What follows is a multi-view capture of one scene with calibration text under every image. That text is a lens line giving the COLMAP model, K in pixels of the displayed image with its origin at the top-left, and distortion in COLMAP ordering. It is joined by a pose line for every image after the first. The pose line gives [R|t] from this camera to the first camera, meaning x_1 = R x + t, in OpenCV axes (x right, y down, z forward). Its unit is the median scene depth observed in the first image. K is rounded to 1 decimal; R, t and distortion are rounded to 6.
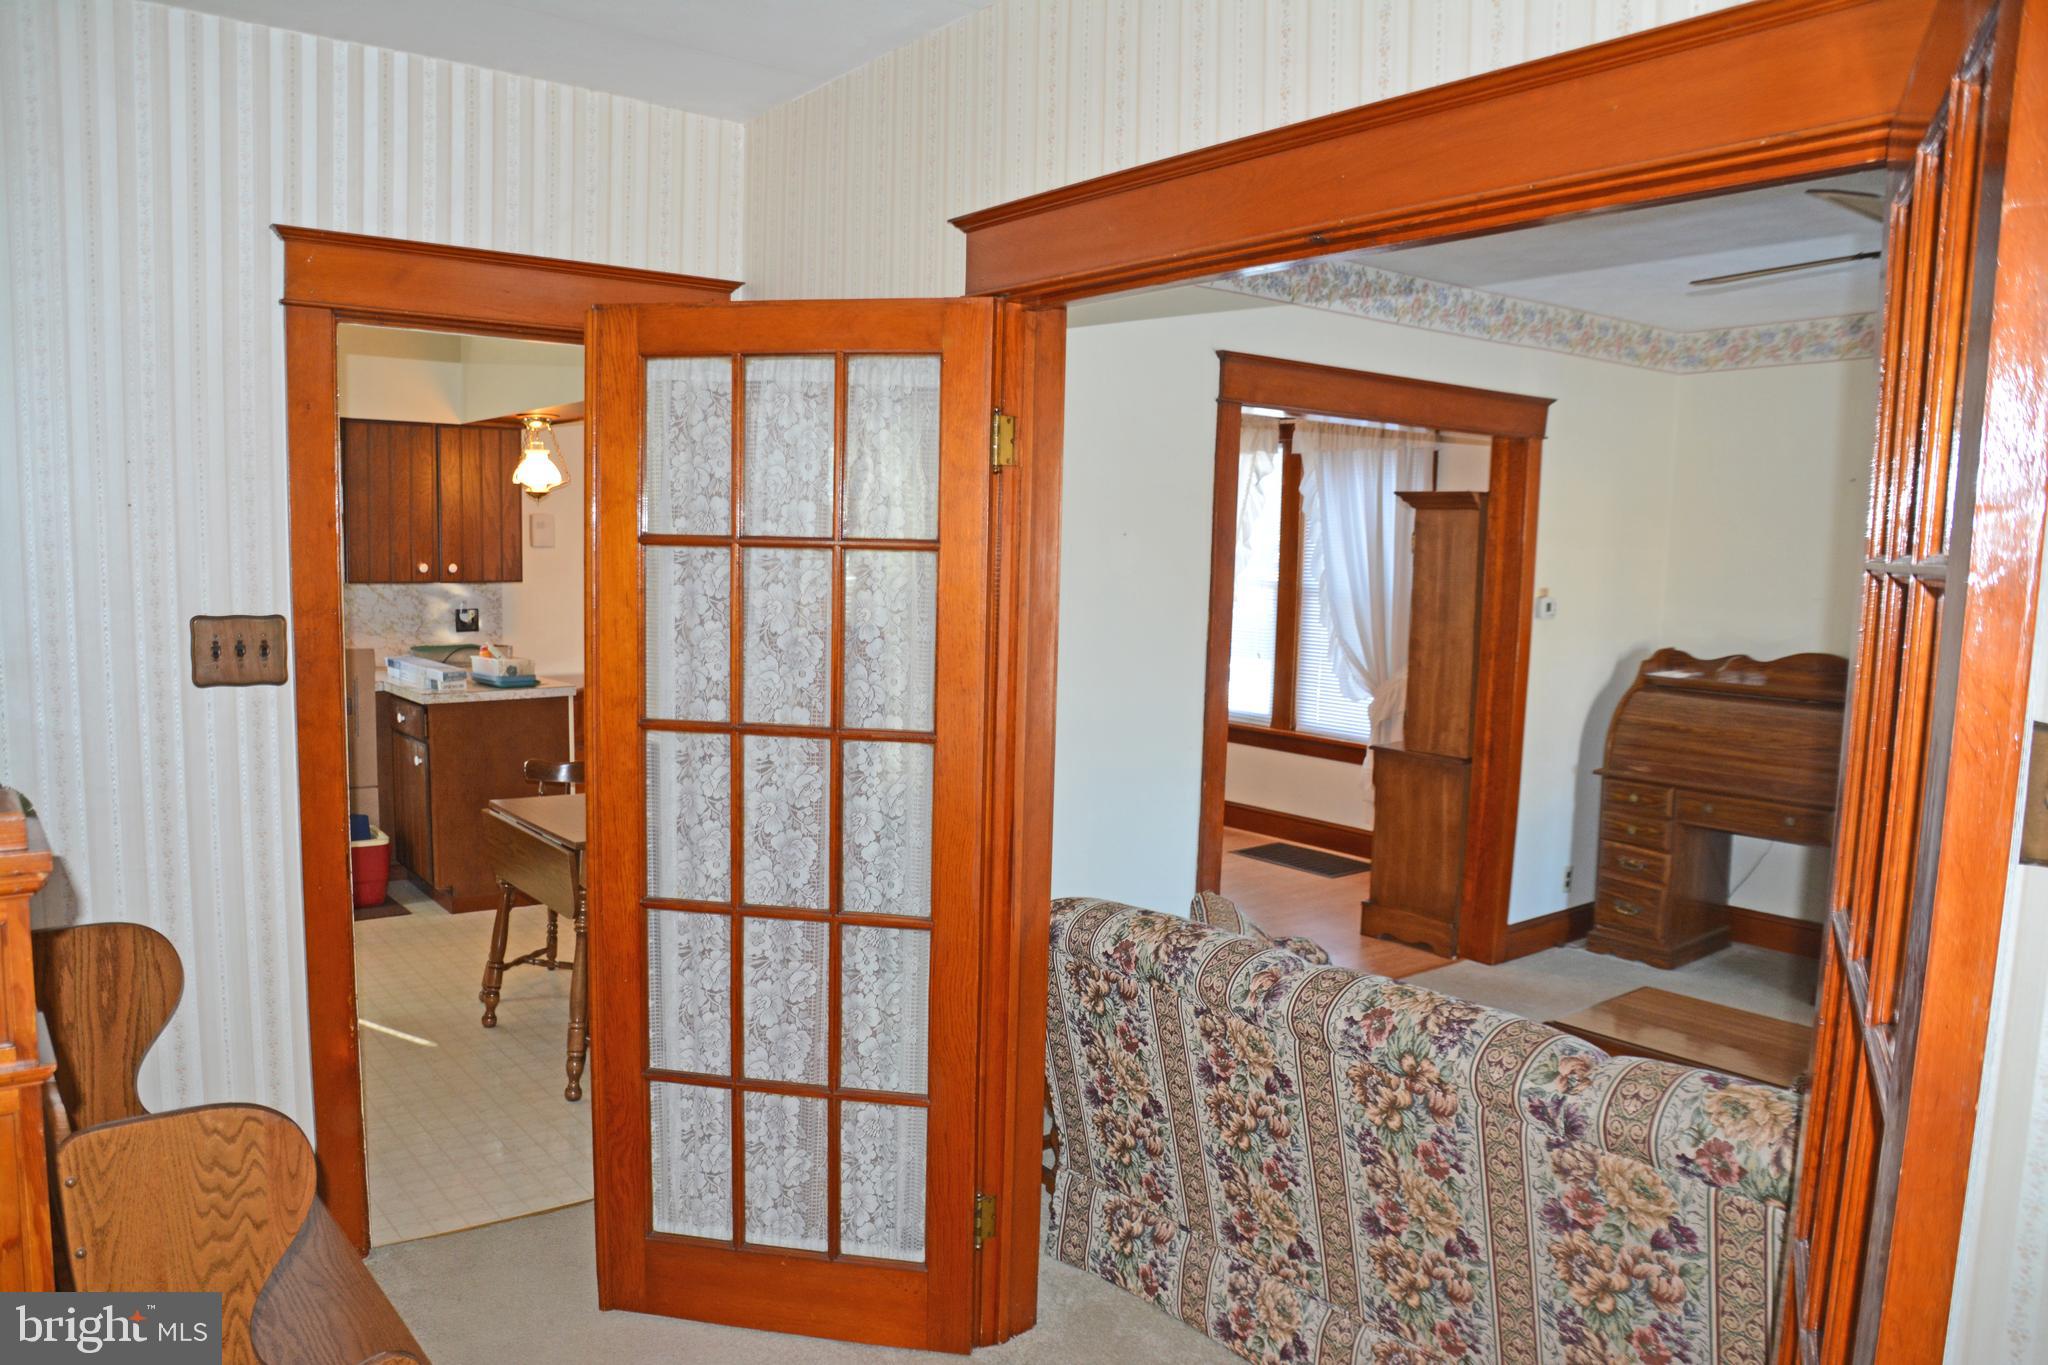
lens RADIAL K [[1475.1, 0, 1016.5], [0, 1475.1, 722.8], [0, 0, 1]] dist [-0.155467, 0.099105]
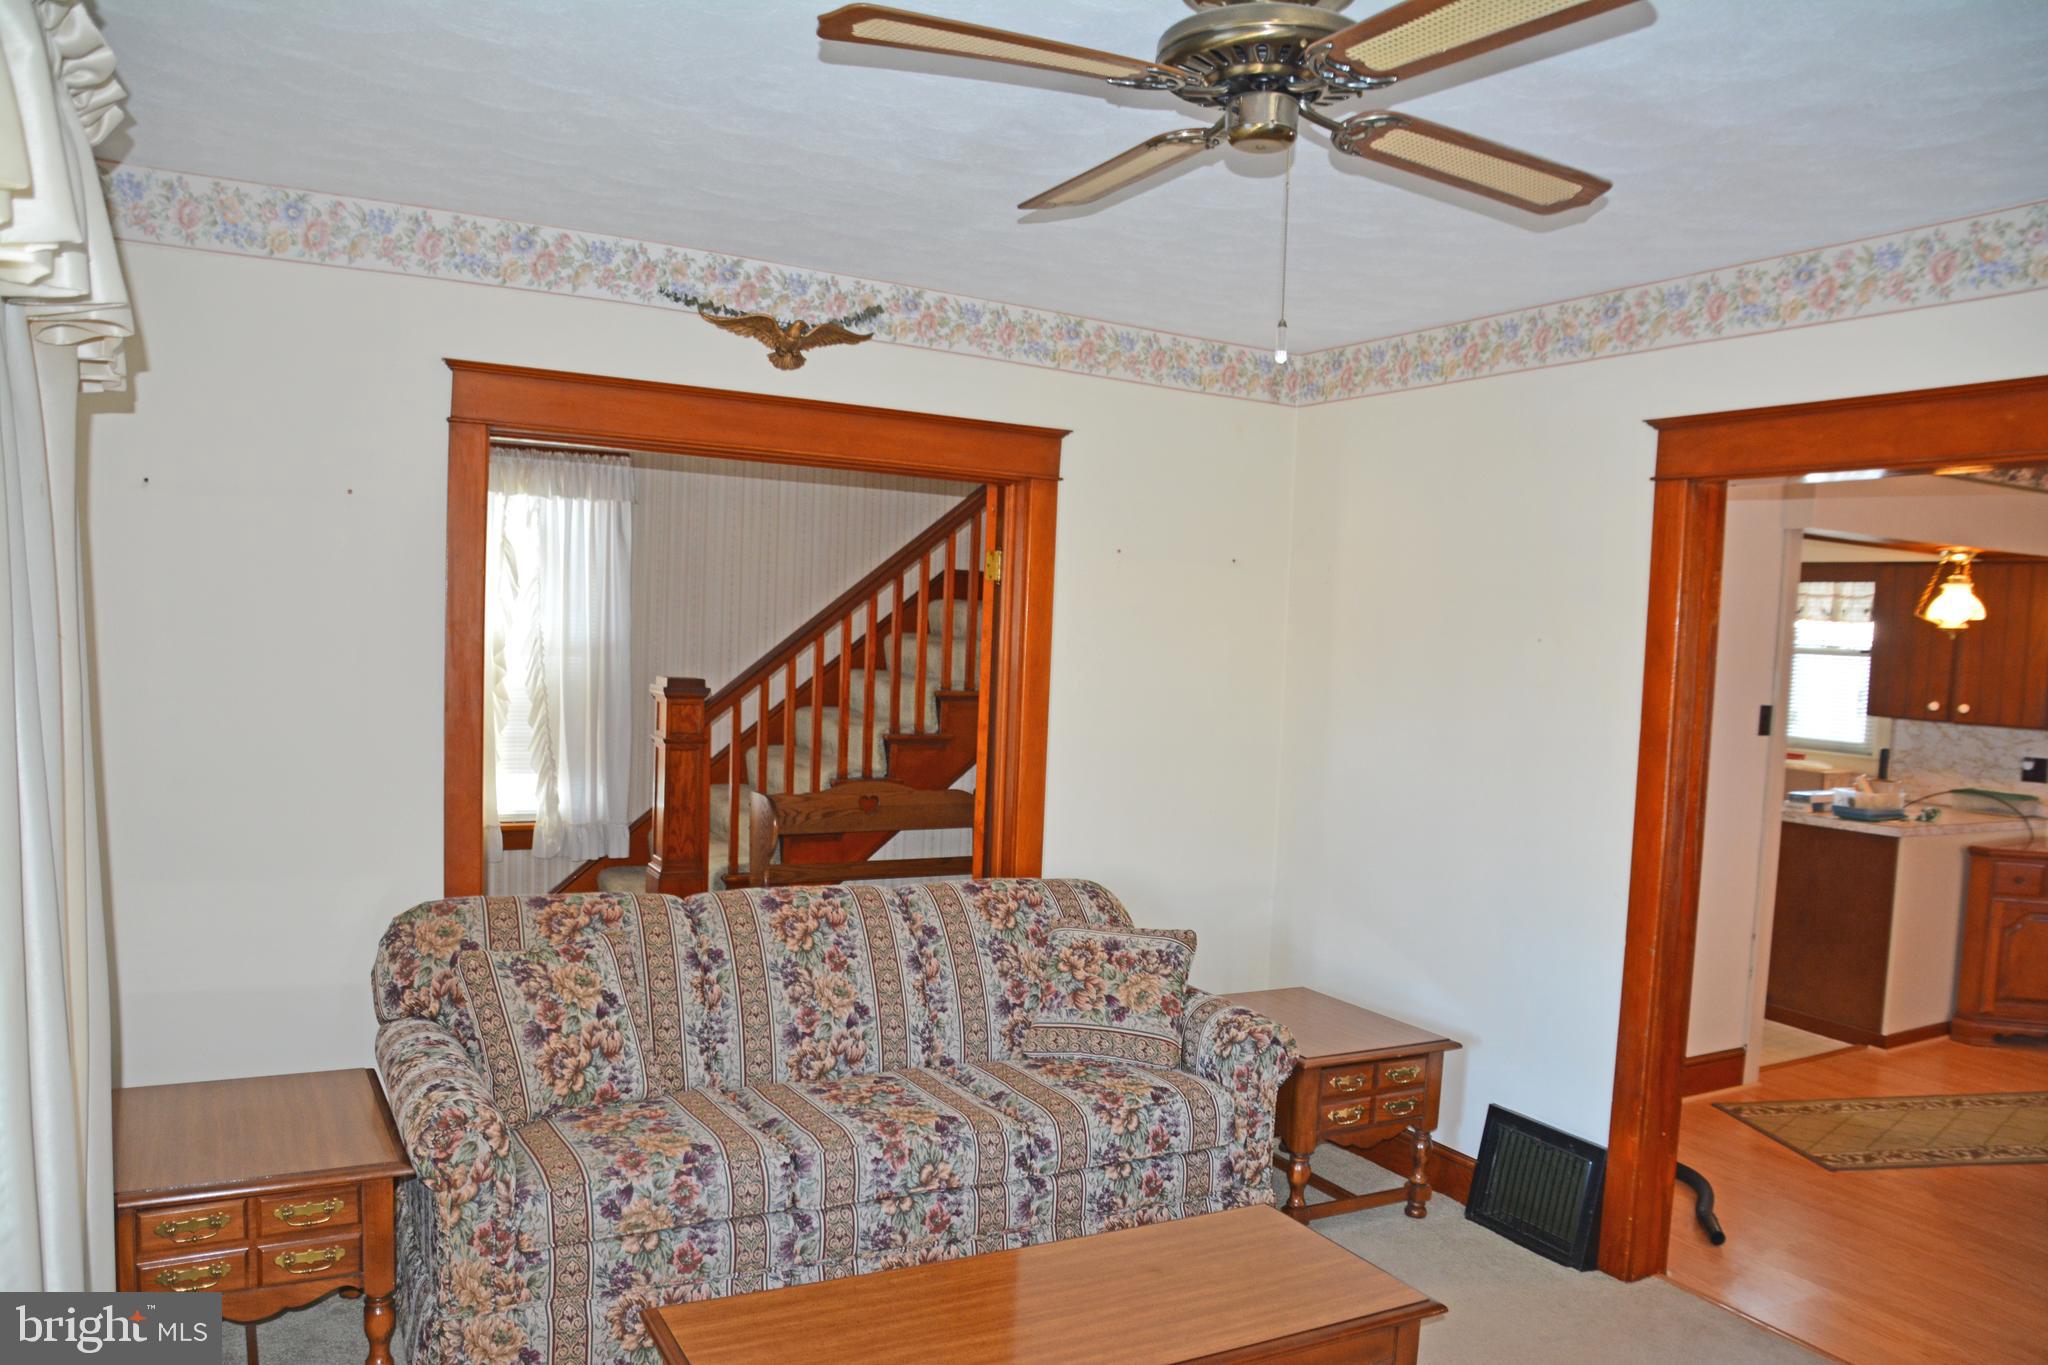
lens RADIAL K [[1475.1, 0, 1016.5], [0, 1475.1, 722.8], [0, 0, 1]] dist [-0.155467, 0.099105]
pose [[-0.143286, 0.036148, -0.989021, 0.624773], [-0.163210, 0.984787, 0.059639, -0.049820], [0.976131, 0.169964, -0.135207, 0.503406]]
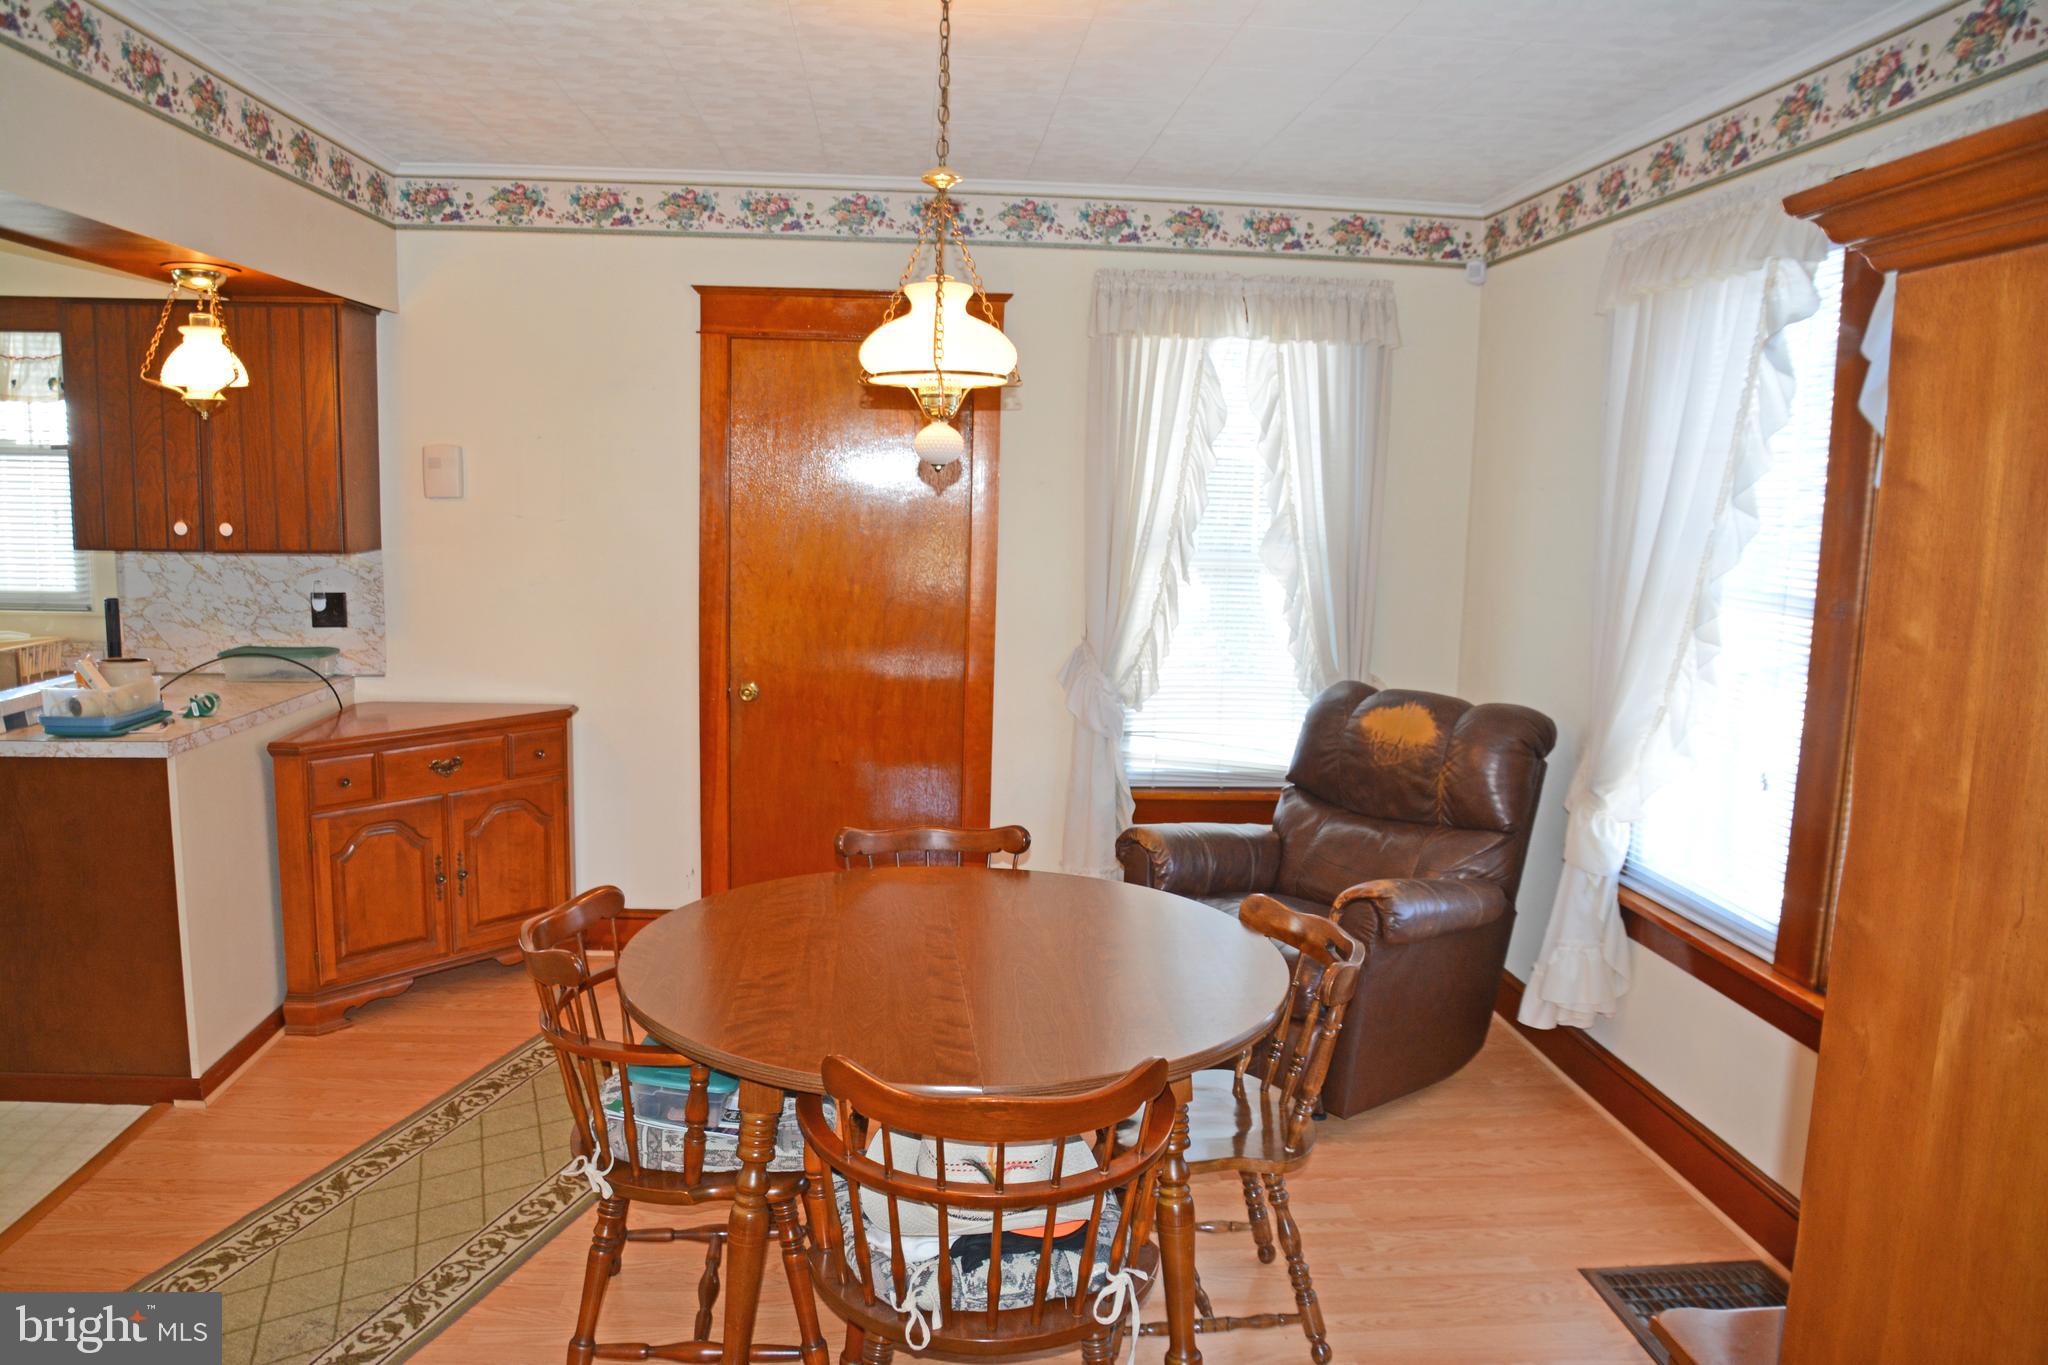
lens RADIAL K [[1475.1, 0, 1016.5], [0, 1475.1, 722.8], [0, 0, 1]] dist [-0.155467, 0.099105]
pose [[0.837695, 0.082818, -0.539822, 0.241060], [-0.071883, 0.996556, 0.041341, -0.072725], [0.541386, 0.004173, 0.840764, 0.659252]]
